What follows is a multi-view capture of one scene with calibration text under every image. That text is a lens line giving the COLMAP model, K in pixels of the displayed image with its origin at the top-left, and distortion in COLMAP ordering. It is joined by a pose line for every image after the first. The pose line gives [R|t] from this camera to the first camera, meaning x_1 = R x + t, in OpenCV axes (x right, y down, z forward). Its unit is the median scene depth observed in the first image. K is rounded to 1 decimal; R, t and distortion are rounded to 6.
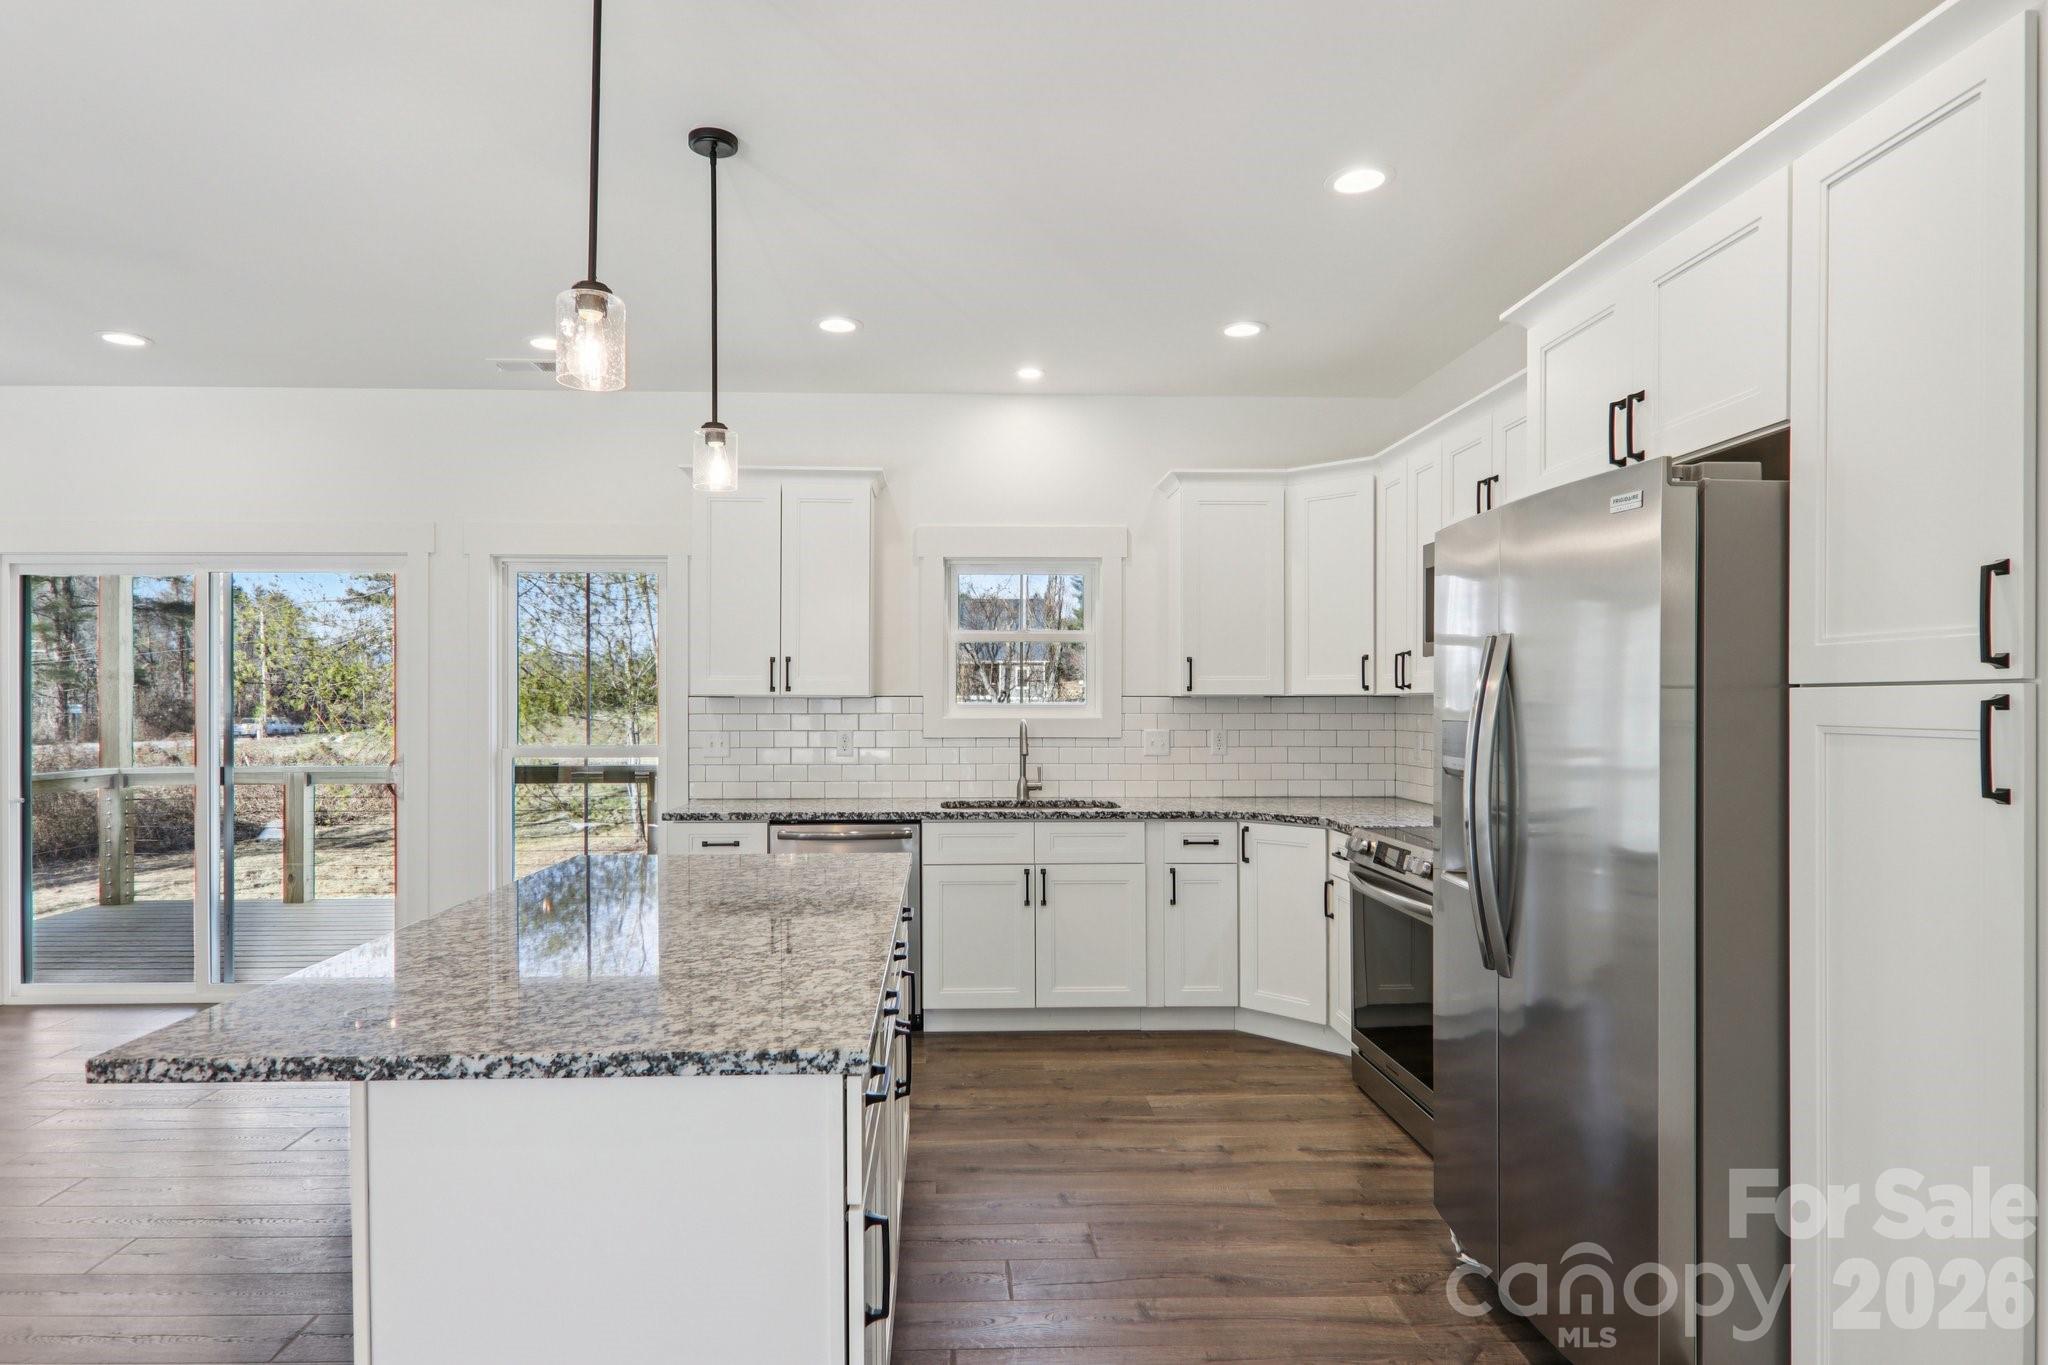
lens RADIAL K [[1150.7, 0, 1013.0], [0, 1150.7, 695.6], [0, 0, 1]] dist [0.043395, -0.042416]
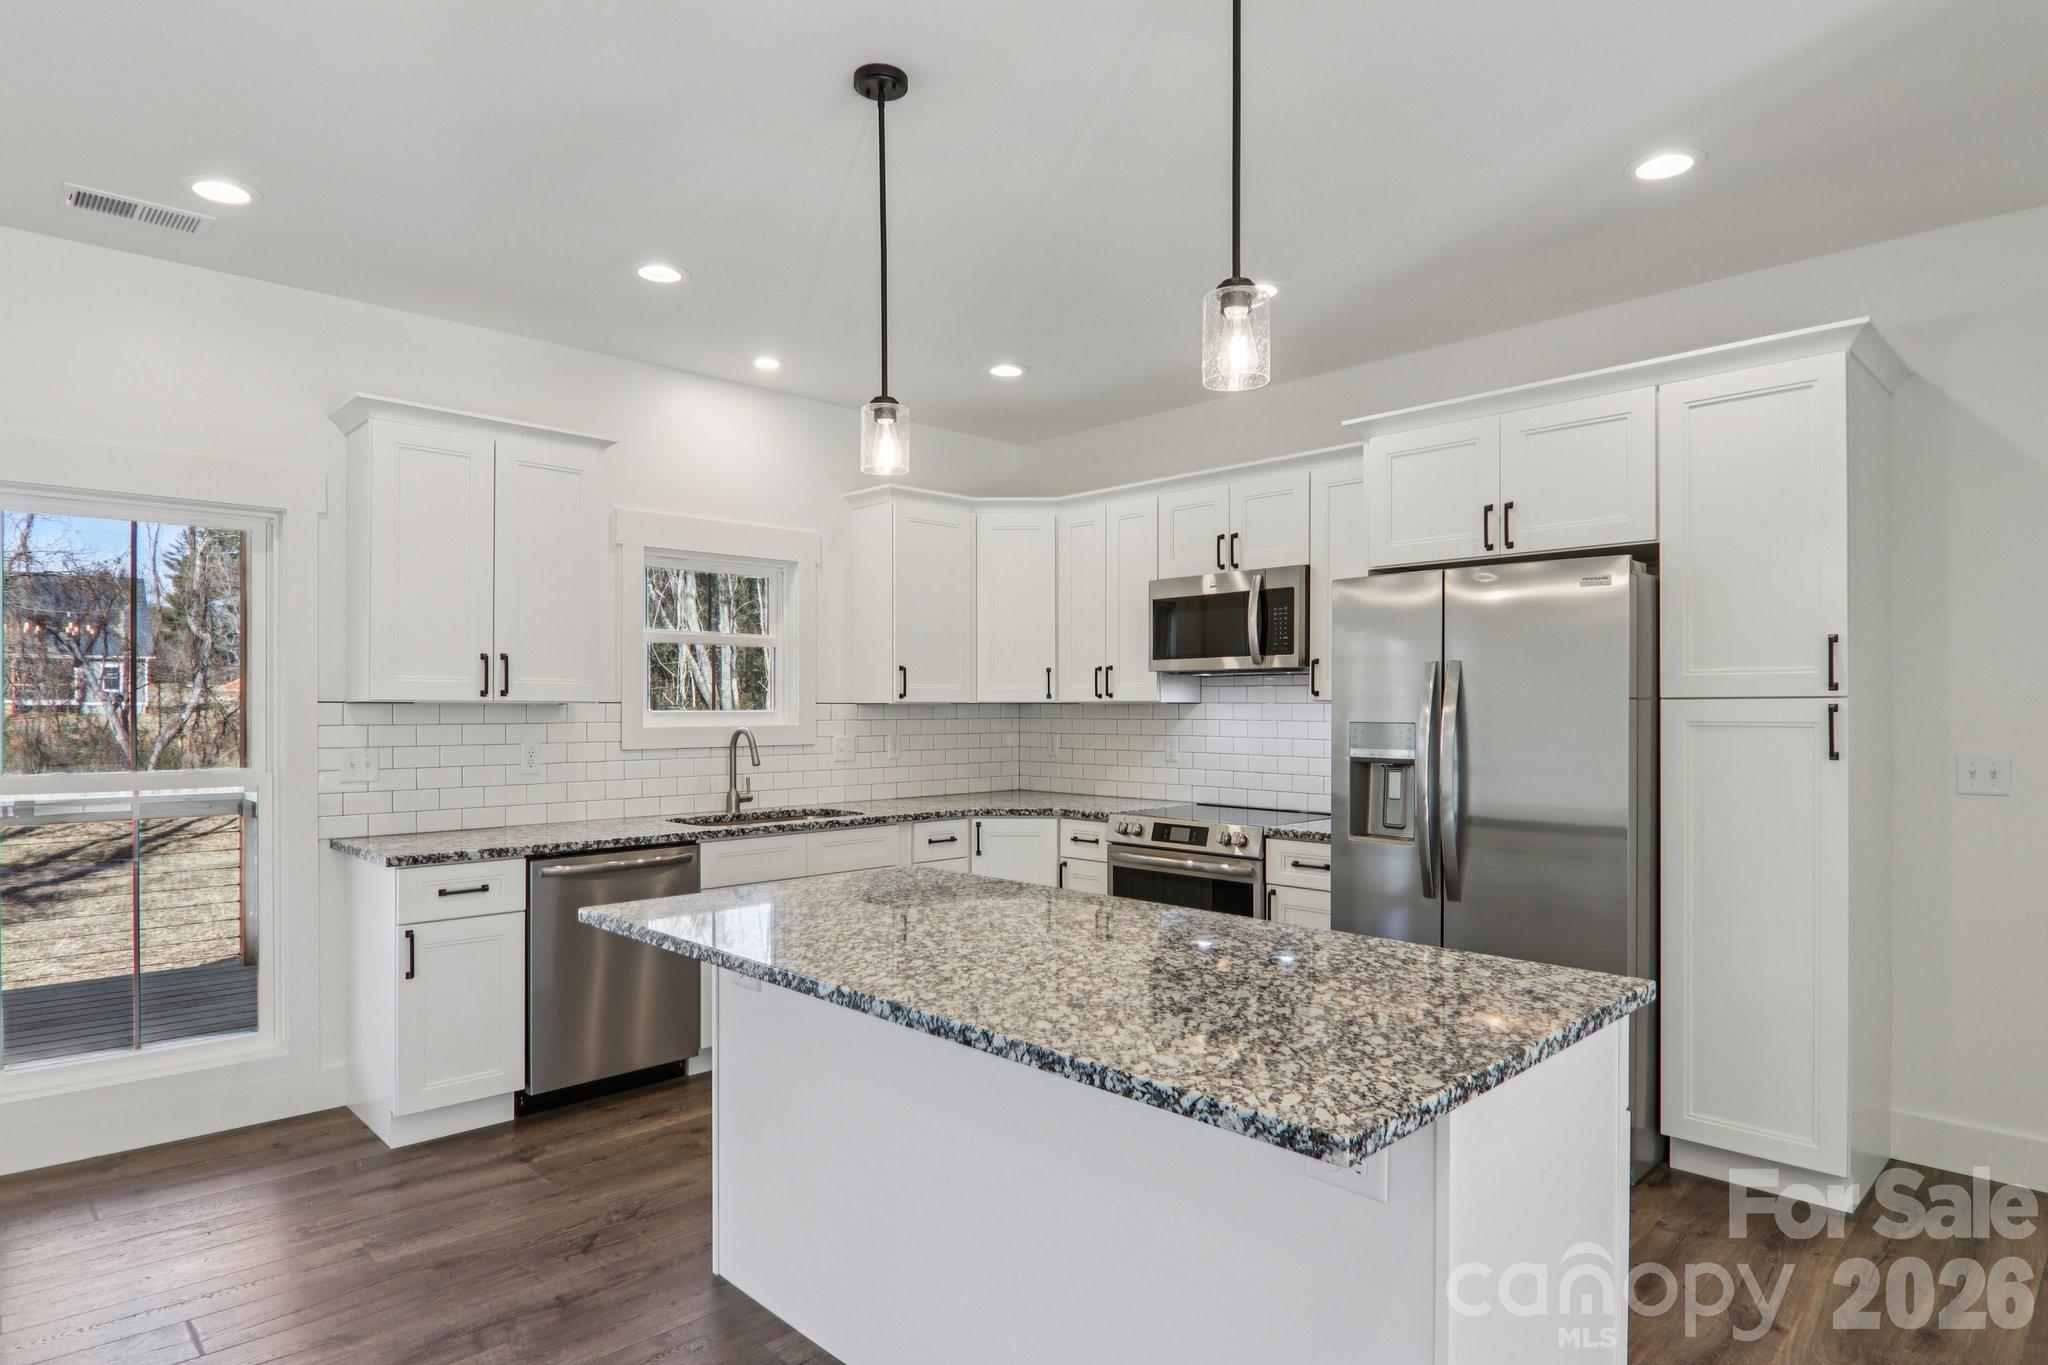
lens RADIAL K [[1127.4, 0, 1024.4], [0, 1127.4, 708.3], [0, 0, 1]] dist [0.002857, -0.017756]
pose [[0.746437, -0.001867, 0.665453, -0.477123], [-0.002206, 0.999984, 0.005280, -0.000248], [-0.665452, -0.005409, 0.746421, 0.173803]]
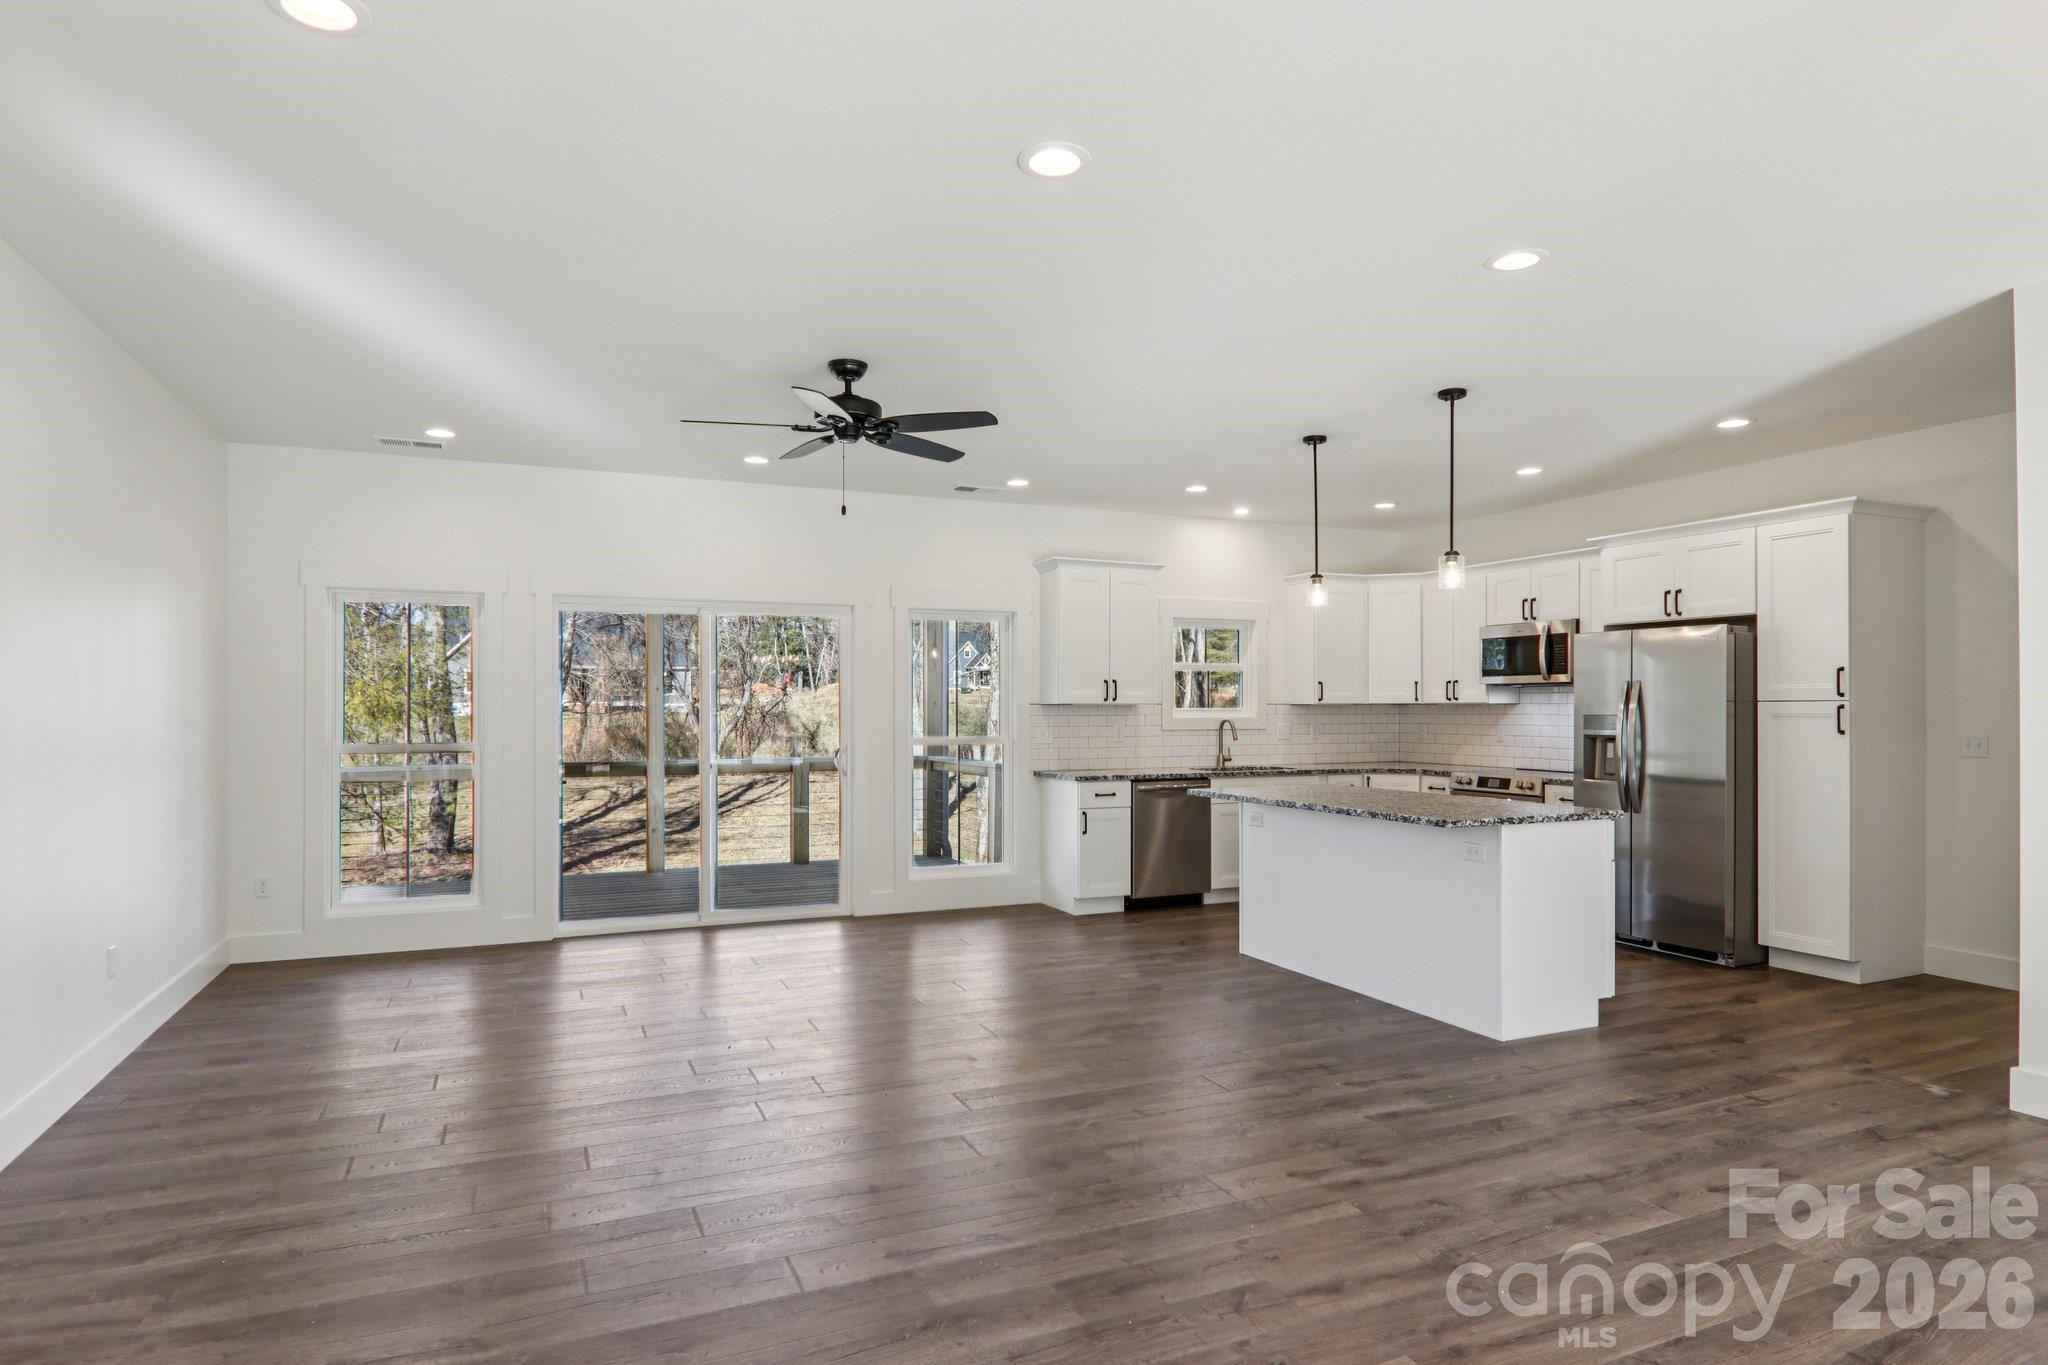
lens RADIAL K [[1141.9, 0, 1015.2], [0, 1141.9, 701.9], [0, 0, 1]] dist [0.003353, -0.020972]
pose [[0.933124, -0.000377, 0.359555, -0.950148], [0.000180, 1.000000, 0.000581, -0.003806], [-0.359555, -0.000478, 0.933124, -0.460488]]
